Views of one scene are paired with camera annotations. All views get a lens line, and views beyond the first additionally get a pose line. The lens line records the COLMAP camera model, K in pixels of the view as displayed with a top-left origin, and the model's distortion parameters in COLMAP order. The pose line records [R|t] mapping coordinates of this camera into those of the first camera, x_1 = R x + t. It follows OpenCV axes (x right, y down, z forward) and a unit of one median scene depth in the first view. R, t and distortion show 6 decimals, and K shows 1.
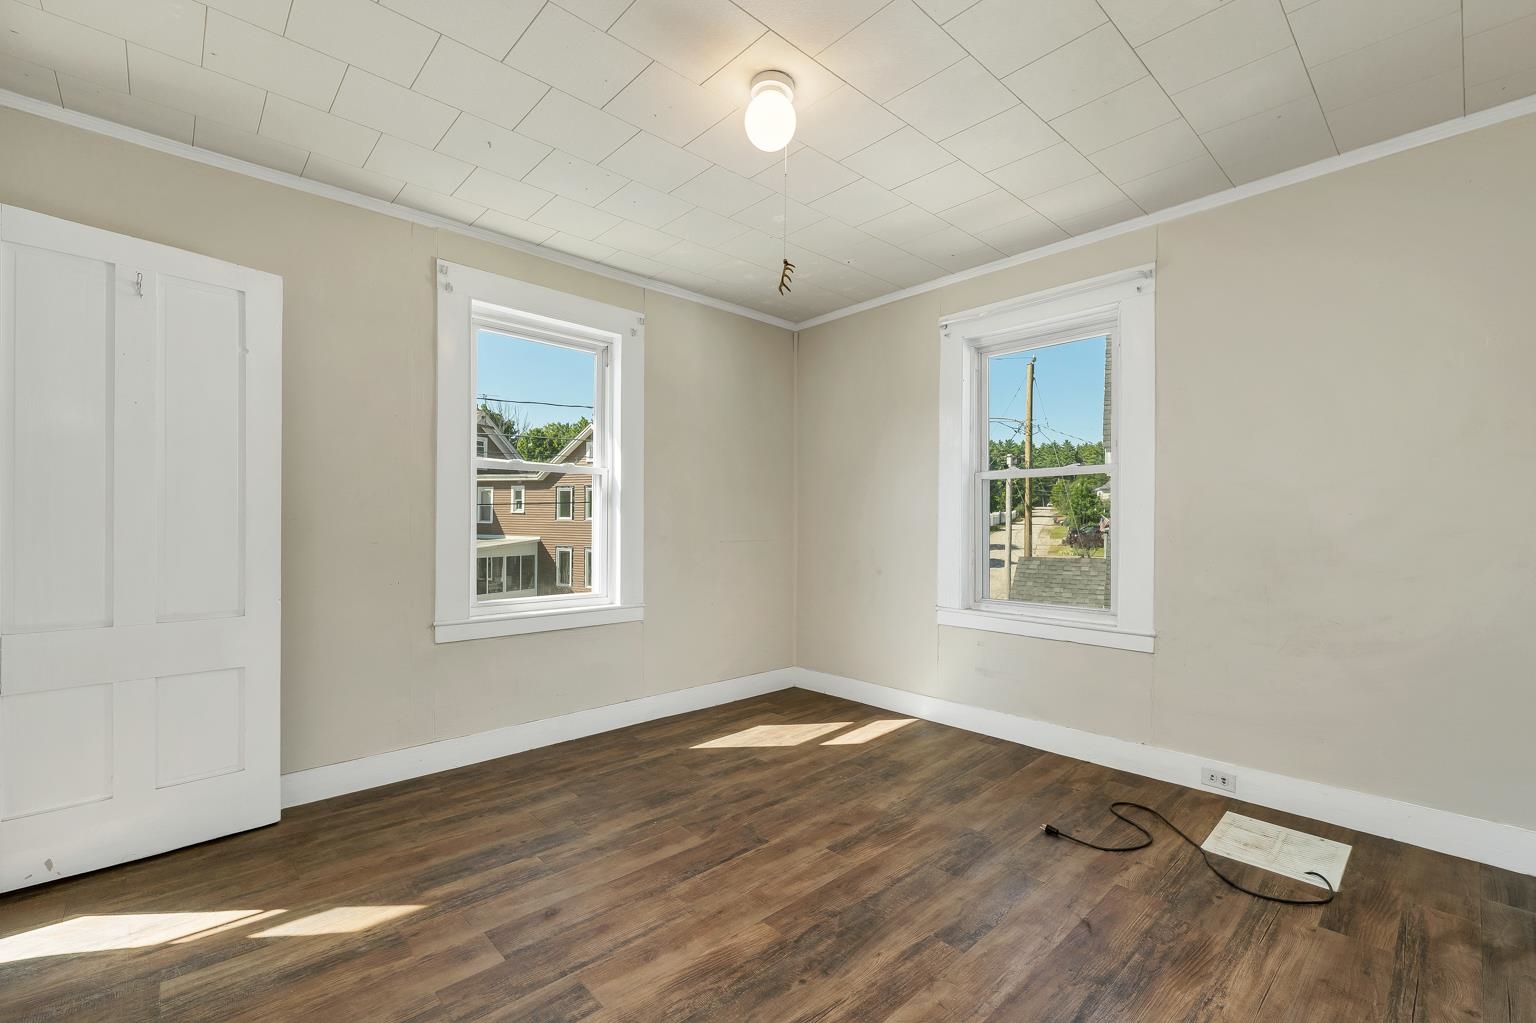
lens RADIAL K [[641.4, 0, 757.0], [0, 641.4, 511.0], [0, 0, 1]] dist [-0.000753, -0.000281]
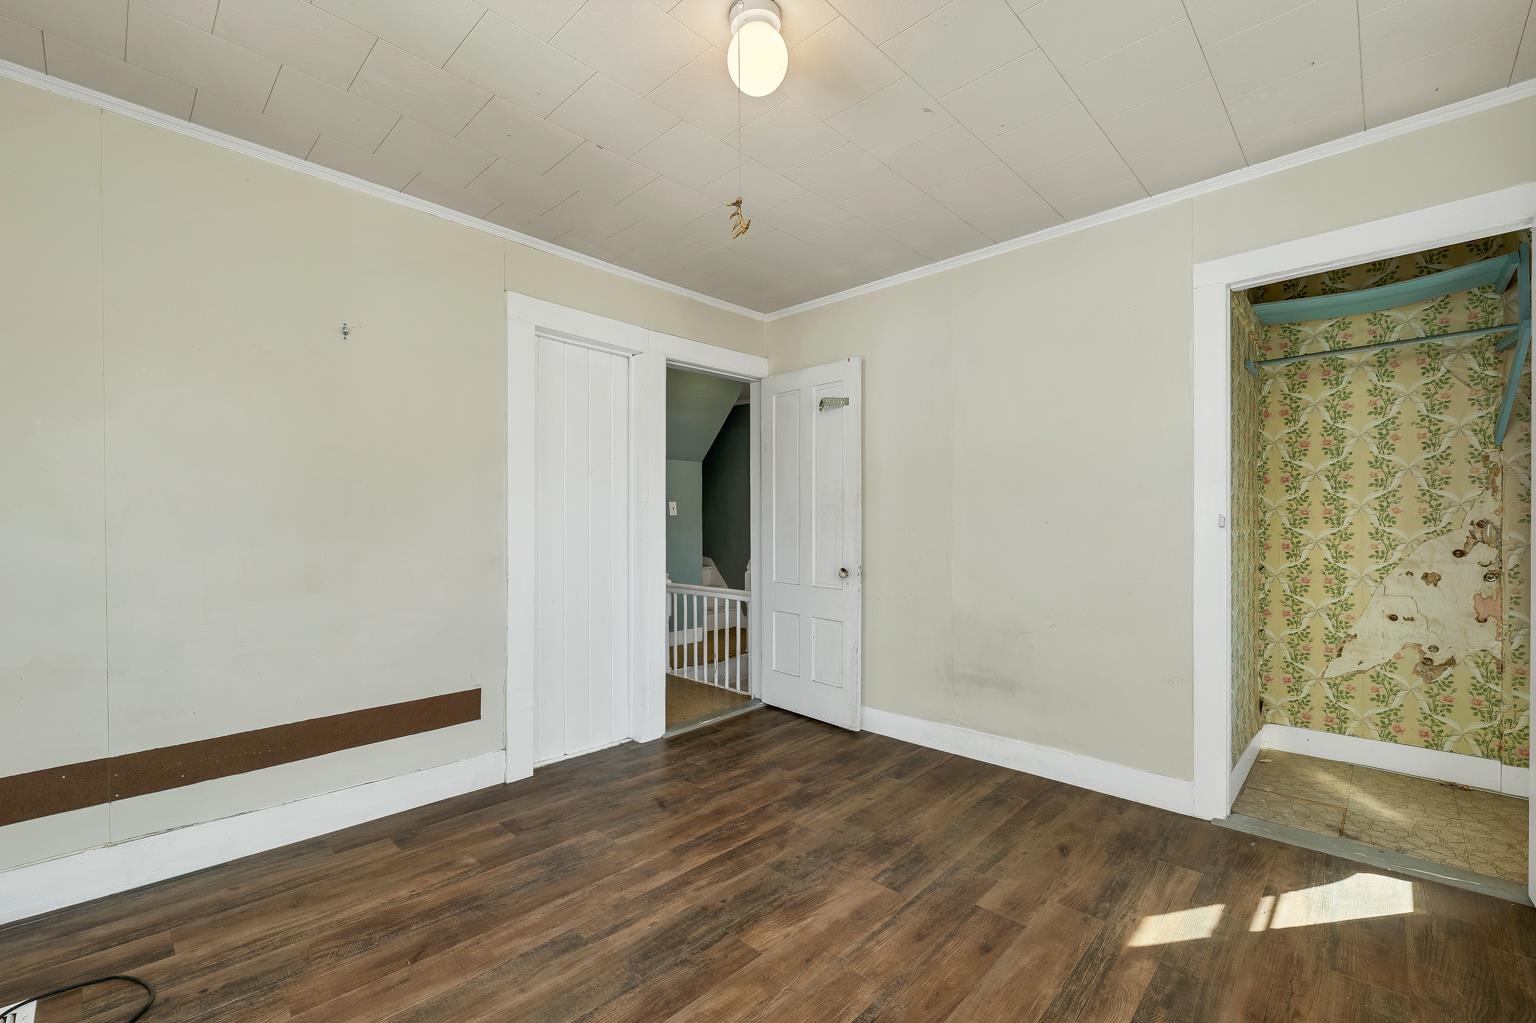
lens RADIAL K [[641.4, 0, 757.0], [0, 641.4, 511.0], [0, 0, 1]] dist [-0.000753, -0.000281]
pose [[-0.997790, -0.003836, -0.066334, 0.083485], [-0.001856, 0.999552, -0.029882, 0.017591], [0.066419, -0.029693, -0.997350, 2.053824]]
